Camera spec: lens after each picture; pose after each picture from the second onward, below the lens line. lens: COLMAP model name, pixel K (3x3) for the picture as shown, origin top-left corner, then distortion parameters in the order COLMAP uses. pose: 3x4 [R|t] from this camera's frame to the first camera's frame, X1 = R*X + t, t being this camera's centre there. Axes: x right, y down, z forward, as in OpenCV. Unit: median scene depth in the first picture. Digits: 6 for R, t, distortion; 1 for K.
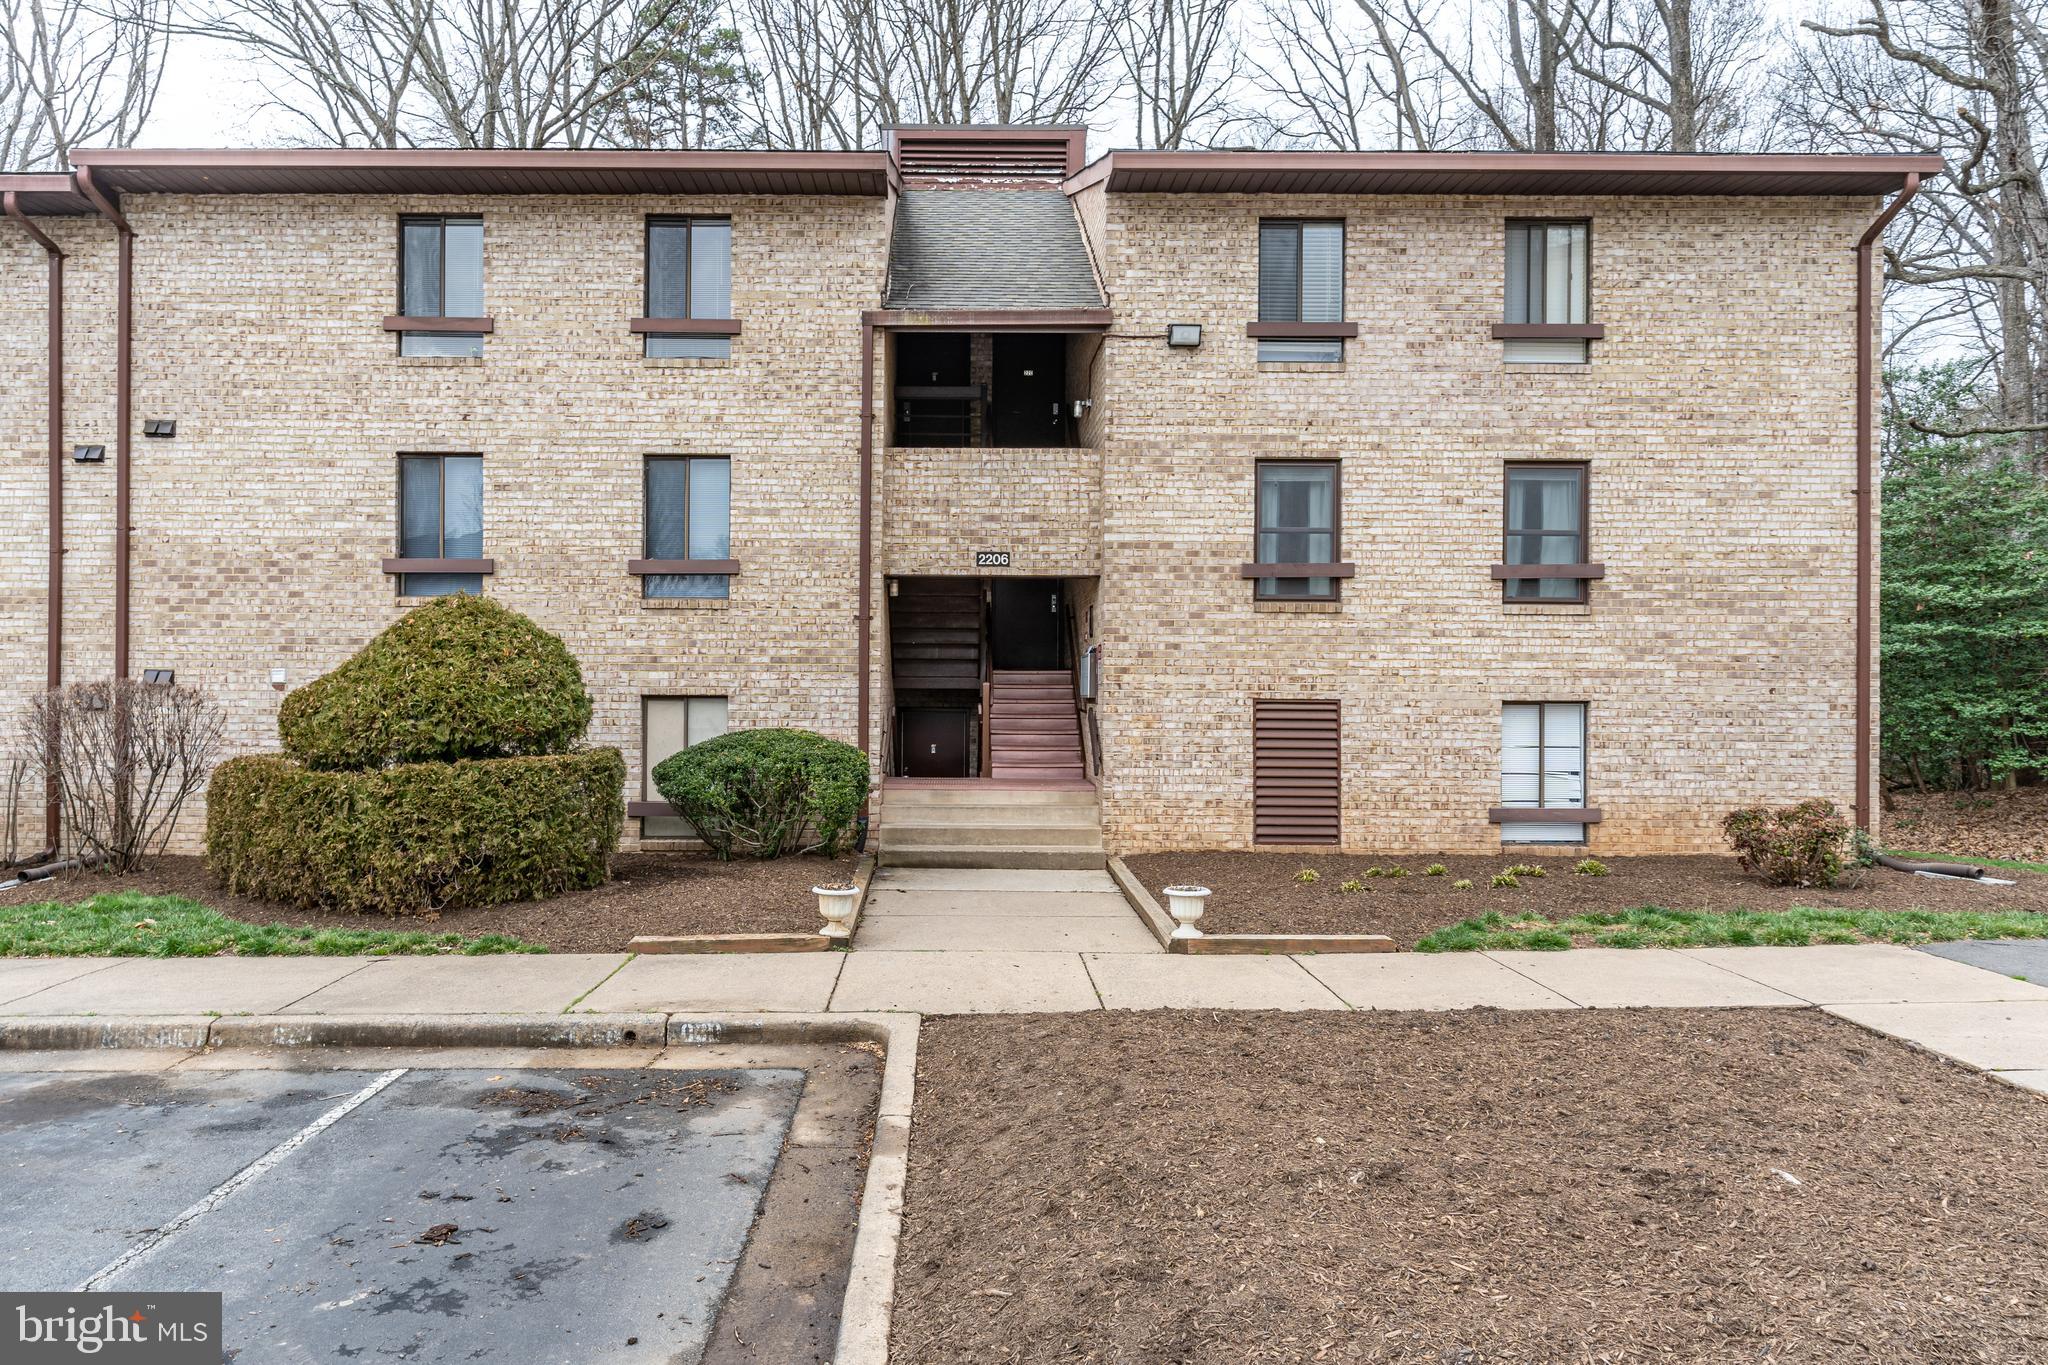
lens RADIAL K [[1307.8, 0, 954.2], [0, 1307.8, 690.3], [0, 0, 1]] dist [0.000558, -0.001056]
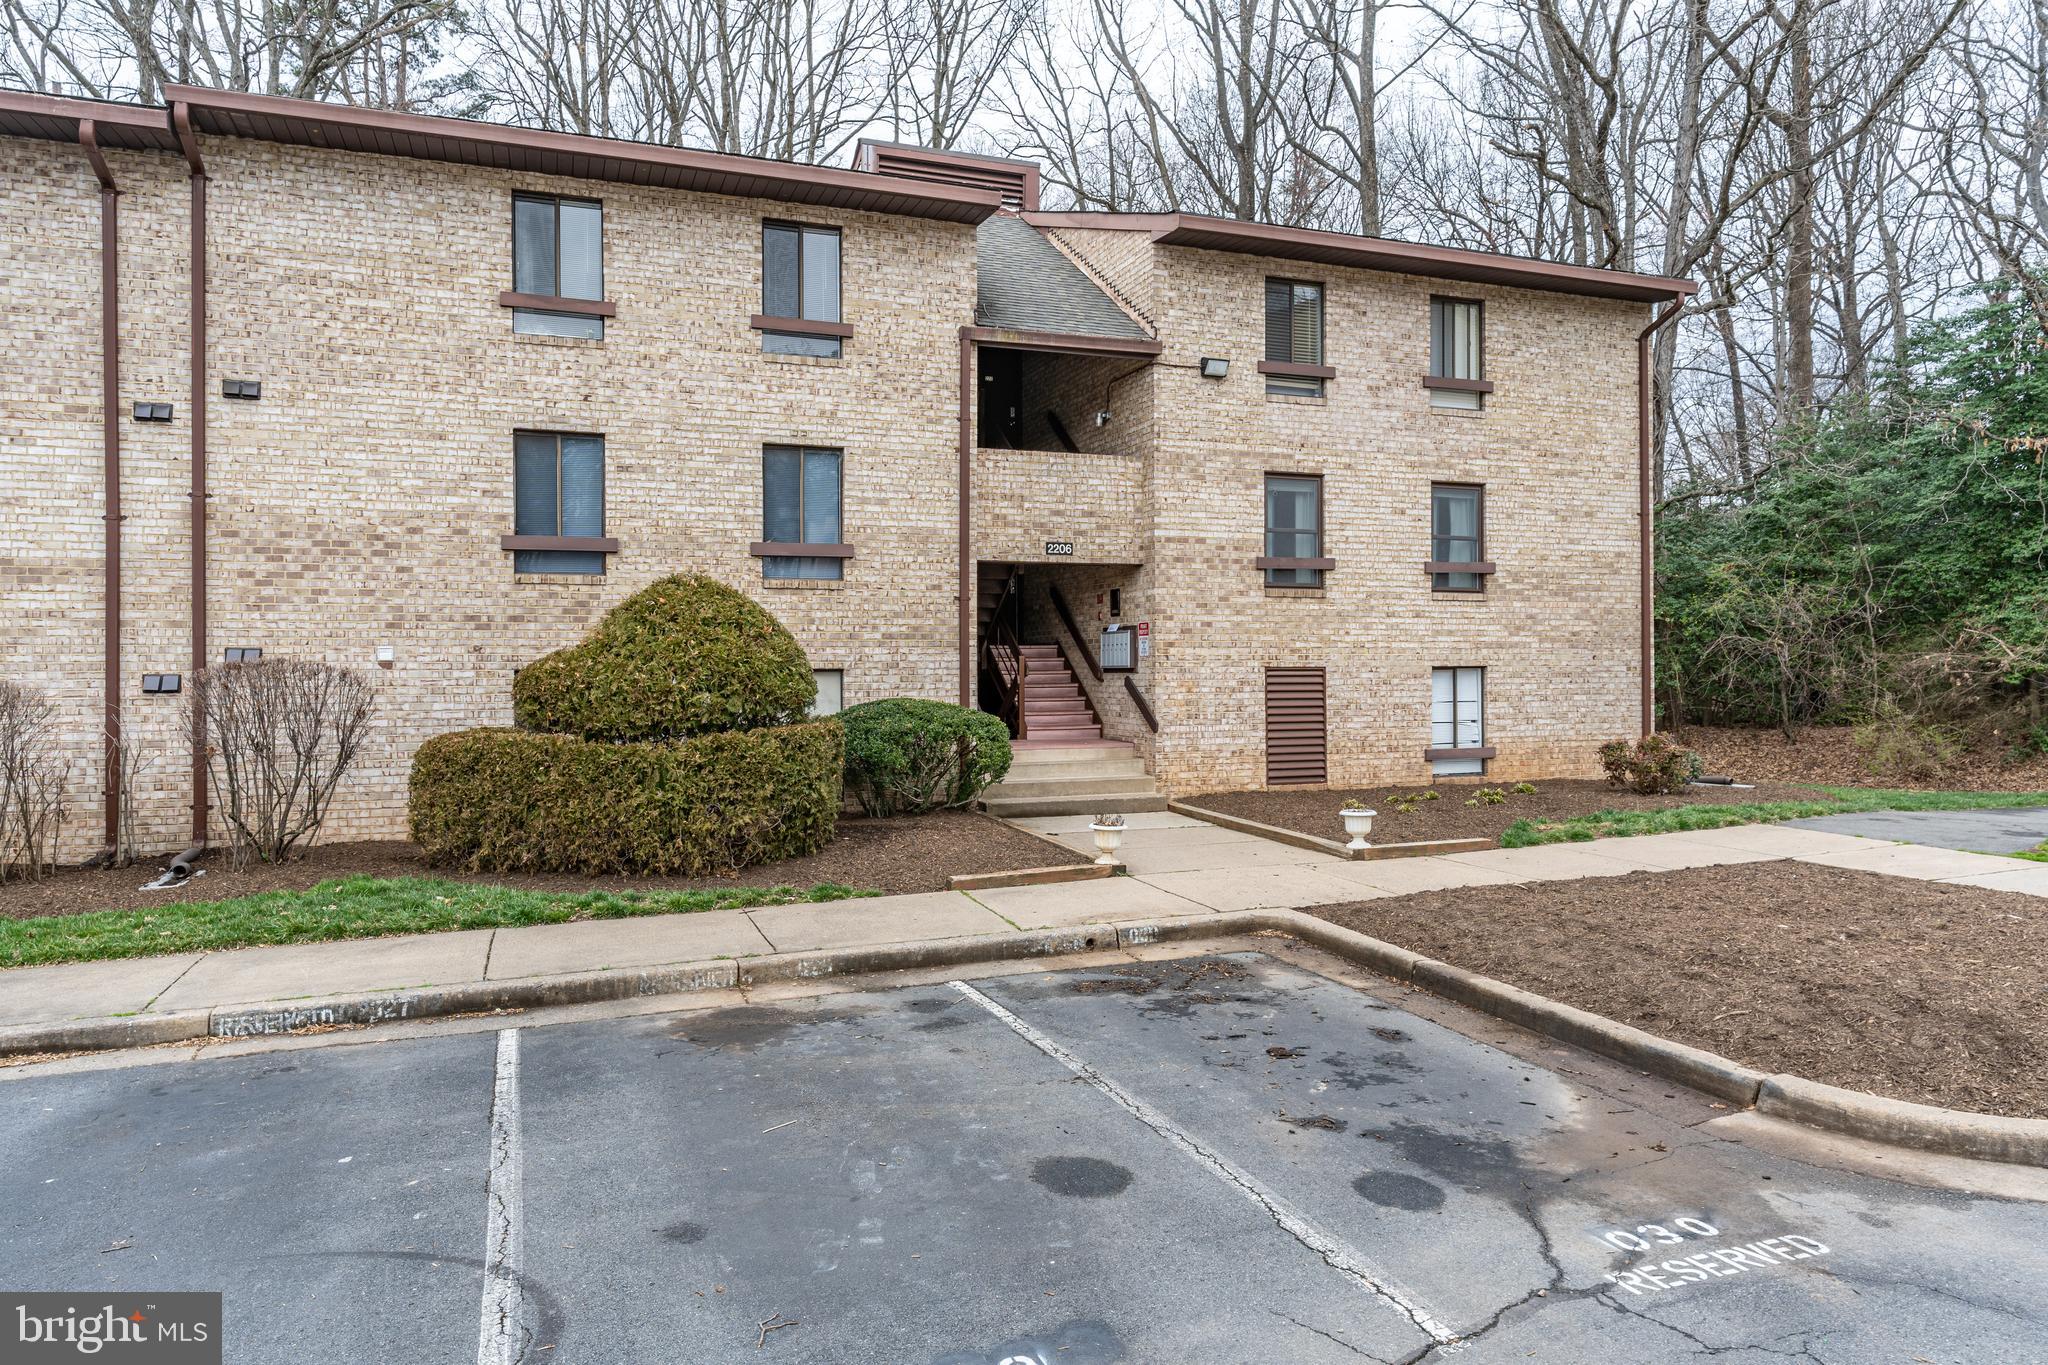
lens RADIAL K [[1302.2, 0, 1035.8], [0, 1302.2, 668.7], [0, 0, 1]] dist [-0.004973, 0.003983]
pose [[0.934701, -0.010819, 0.355269, -0.408471], [0.010335, 0.999941, 0.003262, 0.001824], [-0.355284, 0.000622, 0.934758, -0.068413]]
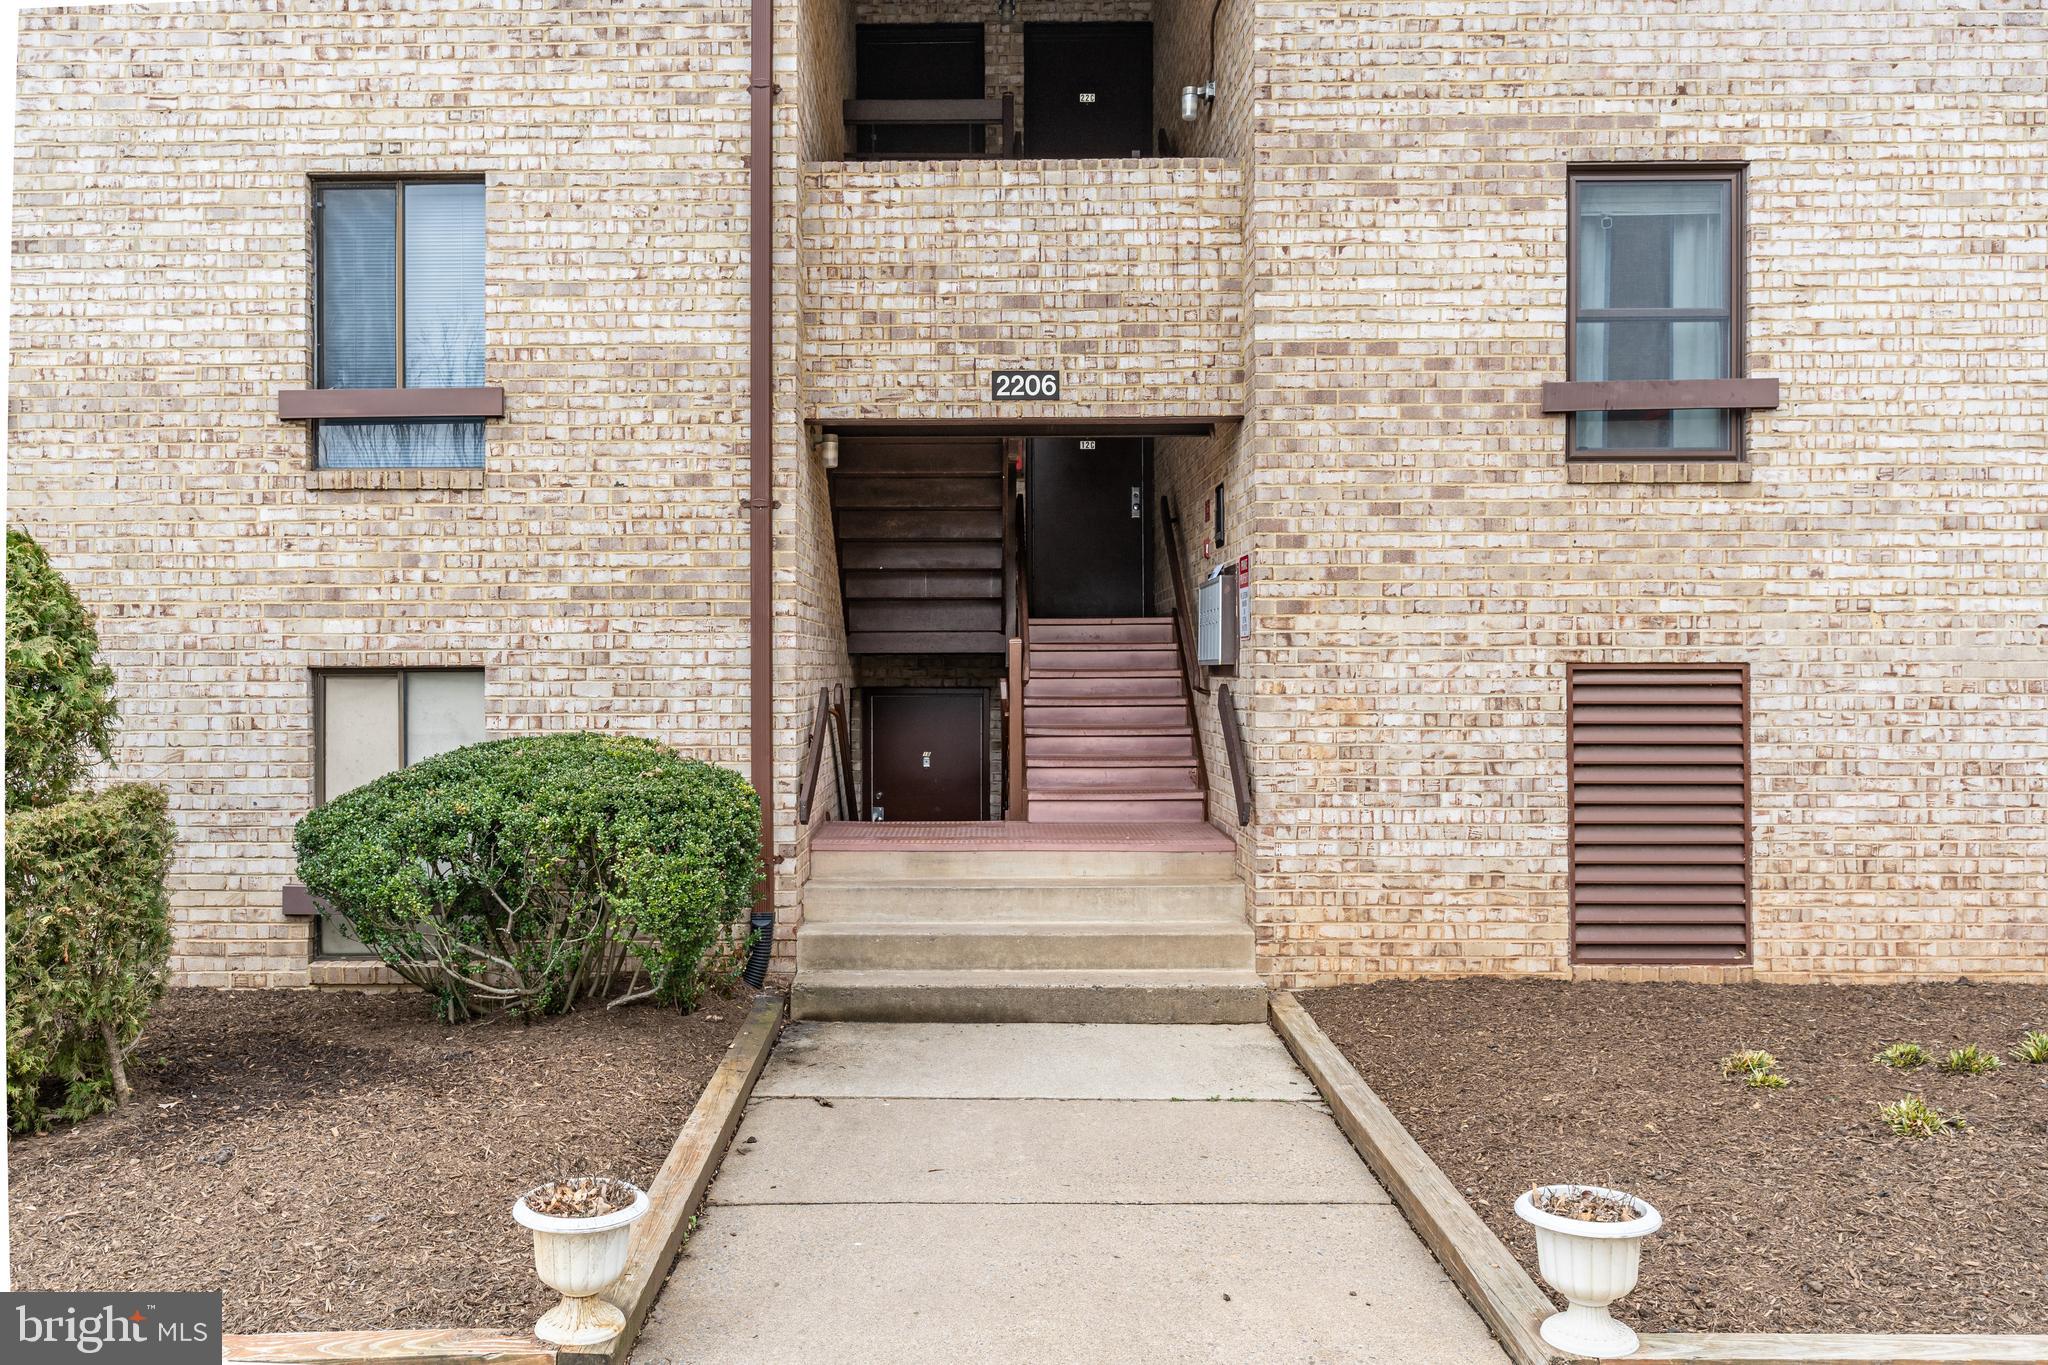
lens RADIAL K [[1613.3, 0, 956.9], [0, 1613.3, 672.1], [0, 0, 1]] dist [0.005202, -0.004661]
pose [[0.999785, -0.009247, -0.018566, 0.014476], [0.009327, 0.999947, 0.004259, 0.005183], [0.018525, -0.004432, 0.999819, 0.400113]]
